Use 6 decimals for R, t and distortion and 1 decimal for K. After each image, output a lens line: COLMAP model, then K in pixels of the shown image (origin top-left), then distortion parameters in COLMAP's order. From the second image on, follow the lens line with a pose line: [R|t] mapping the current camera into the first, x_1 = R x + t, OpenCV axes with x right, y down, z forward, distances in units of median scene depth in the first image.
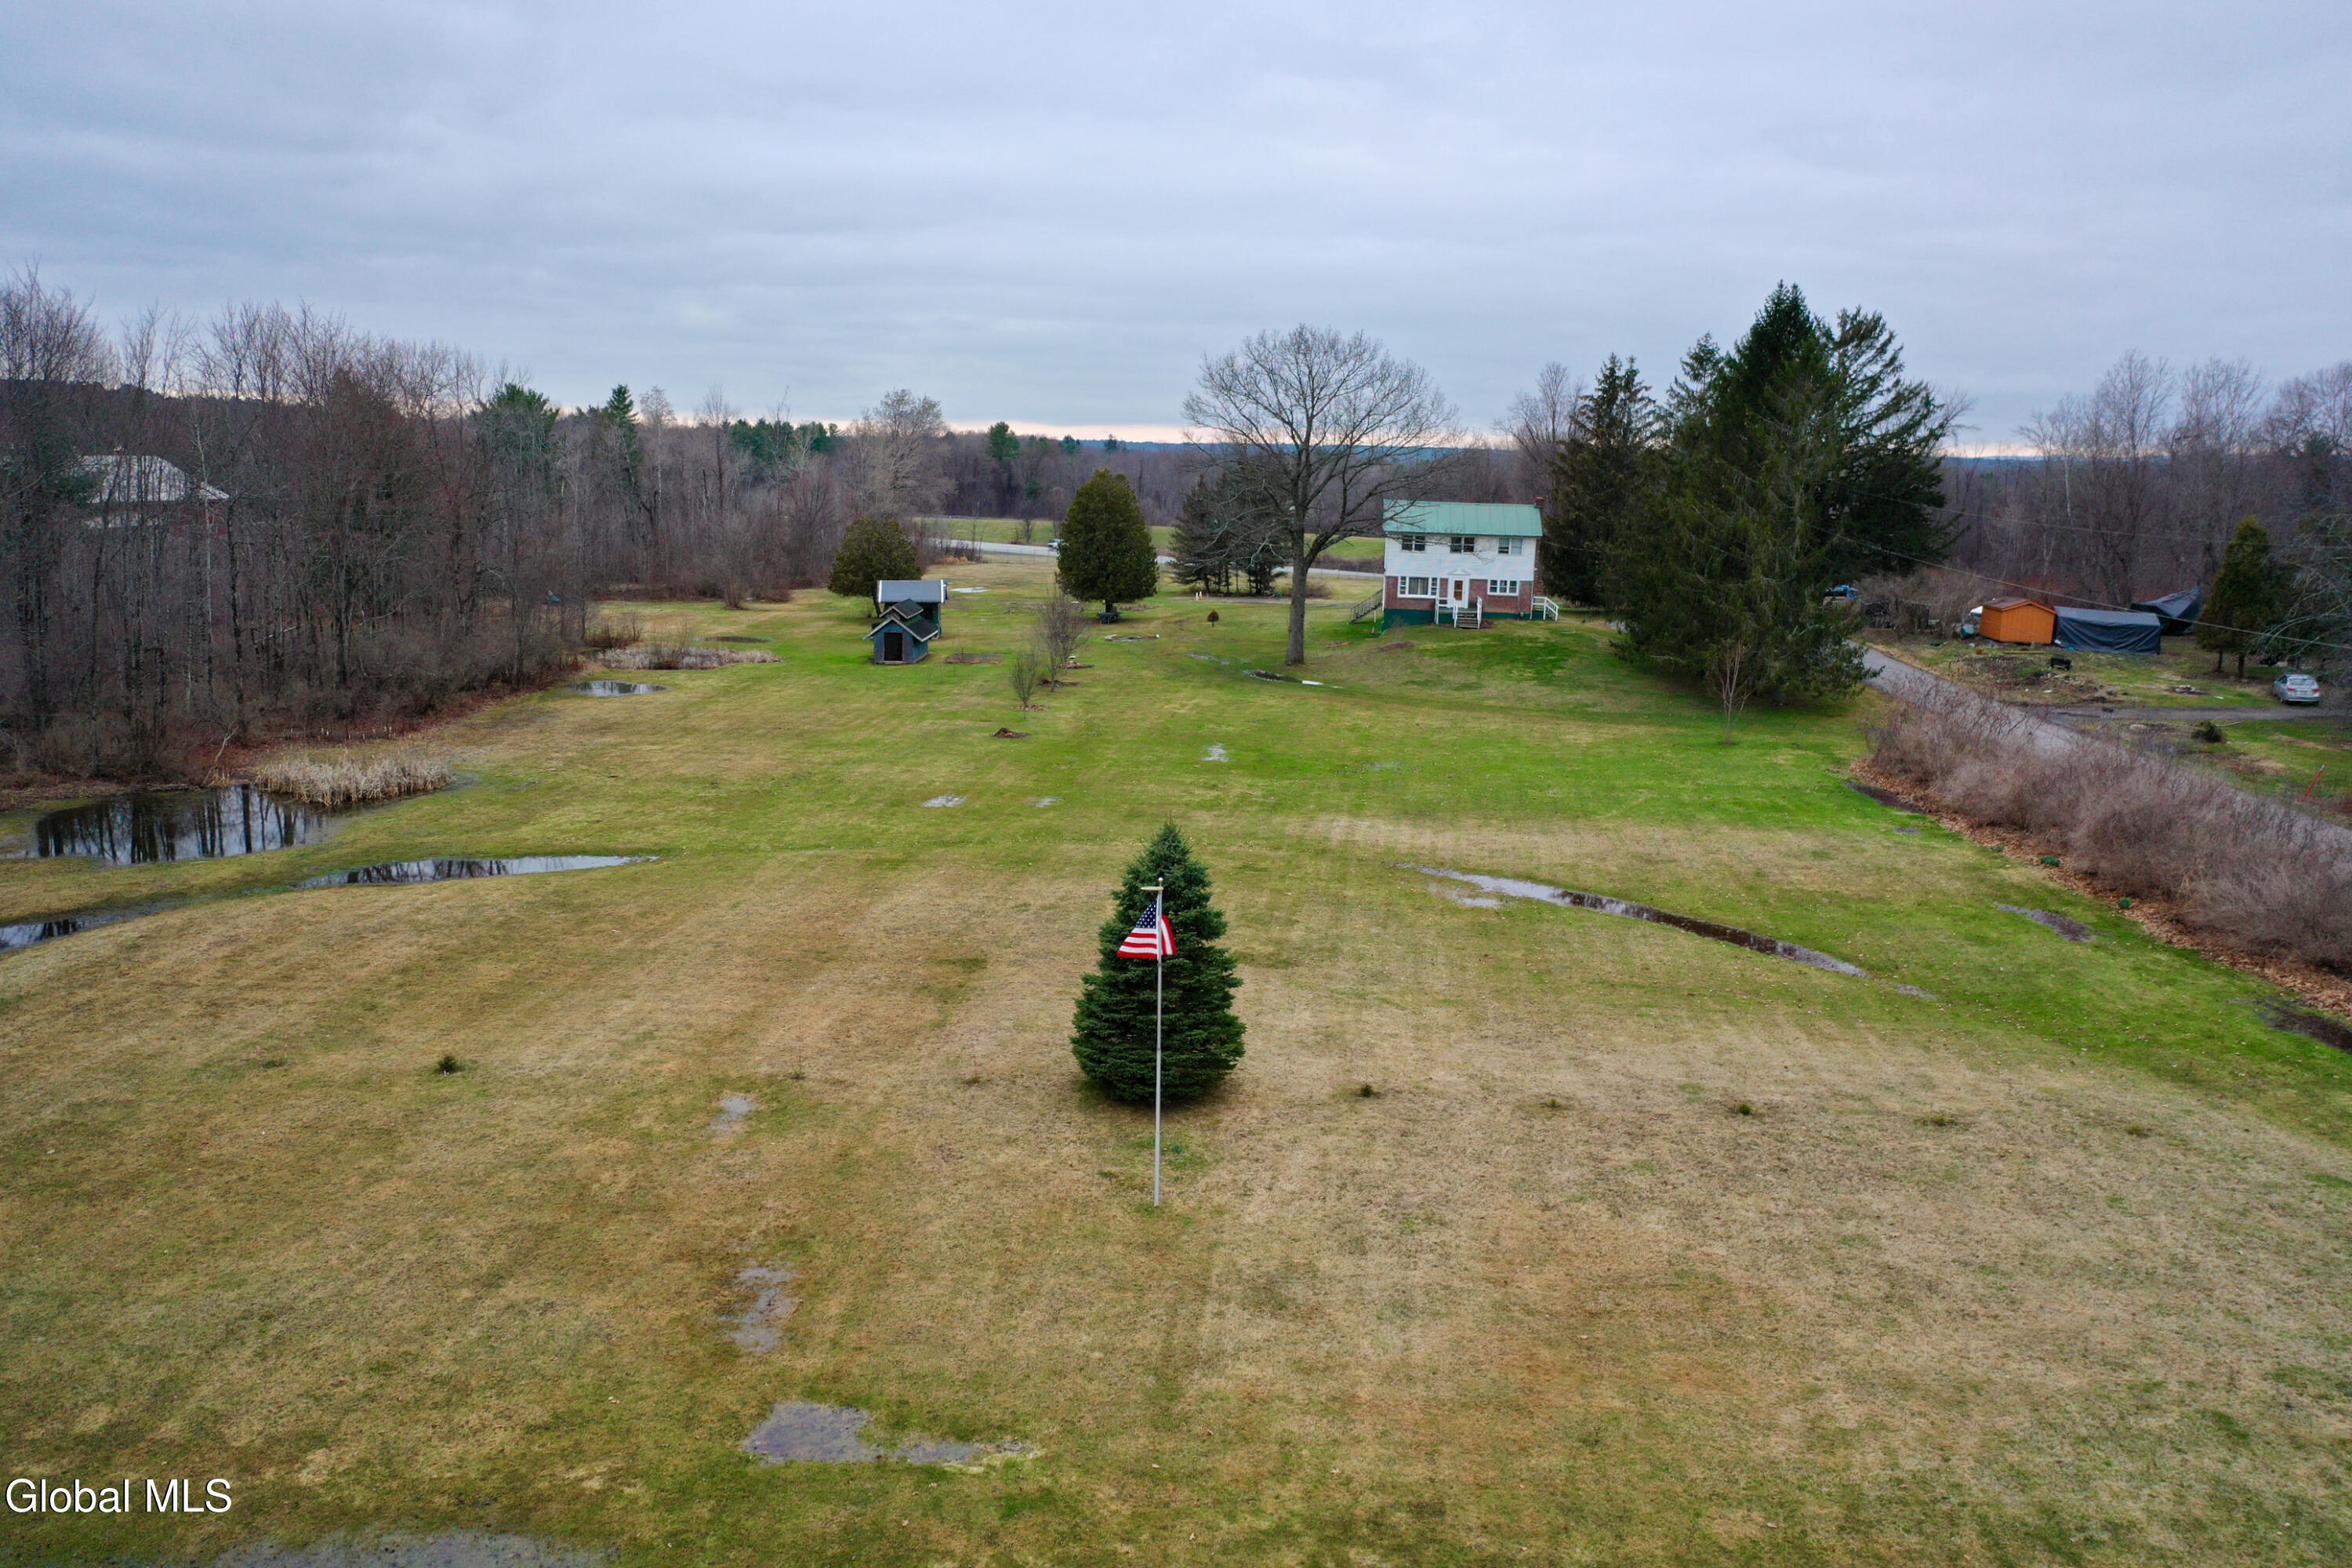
lens RADIAL K [[1895.3, 0, 1176.0], [0, 1895.3, 784.0], [0, 0, 1]] dist [0.012904, -0.000991]
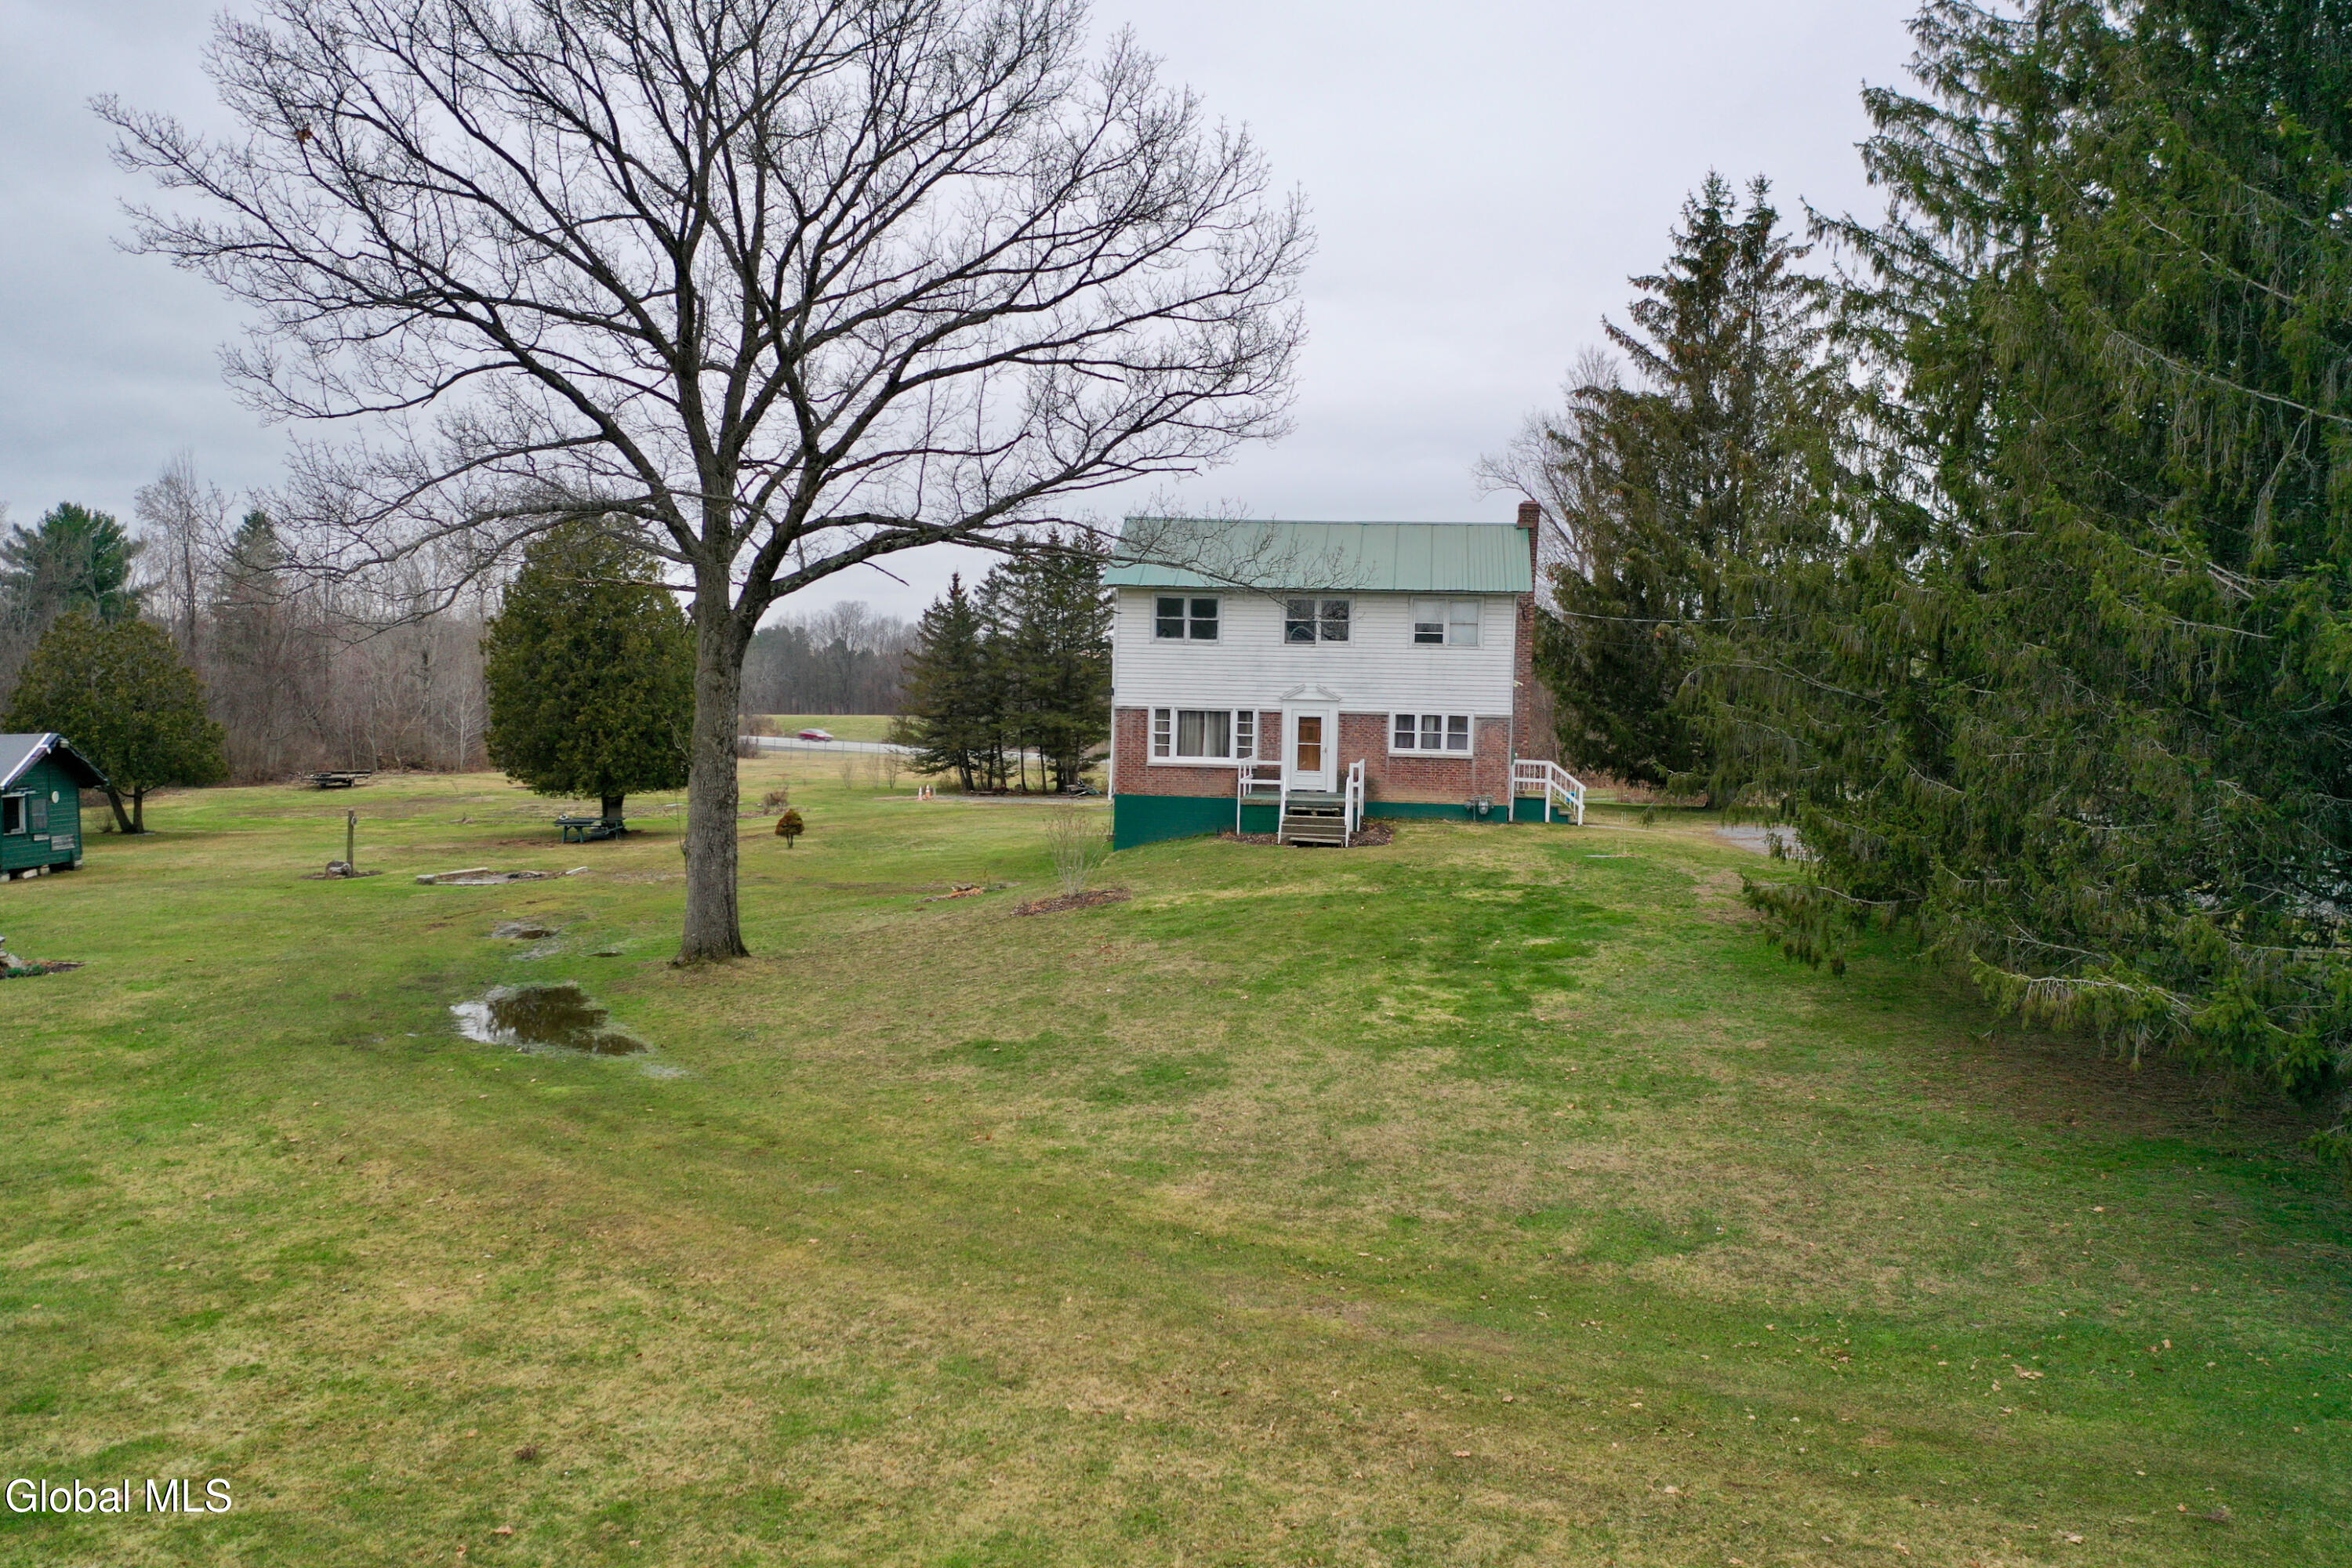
lens RADIAL K [[1964.0, 0, 1176.0], [0, 1964.0, 784.0], [0, 0, 1]] dist [0.034880, 0.001554]
pose [[0.999243, -0.005563, -0.038500, 0.216809], [0.000892, 0.992740, -0.120278, -0.076424], [0.038890, 0.120153, 0.991993, 0.979282]]
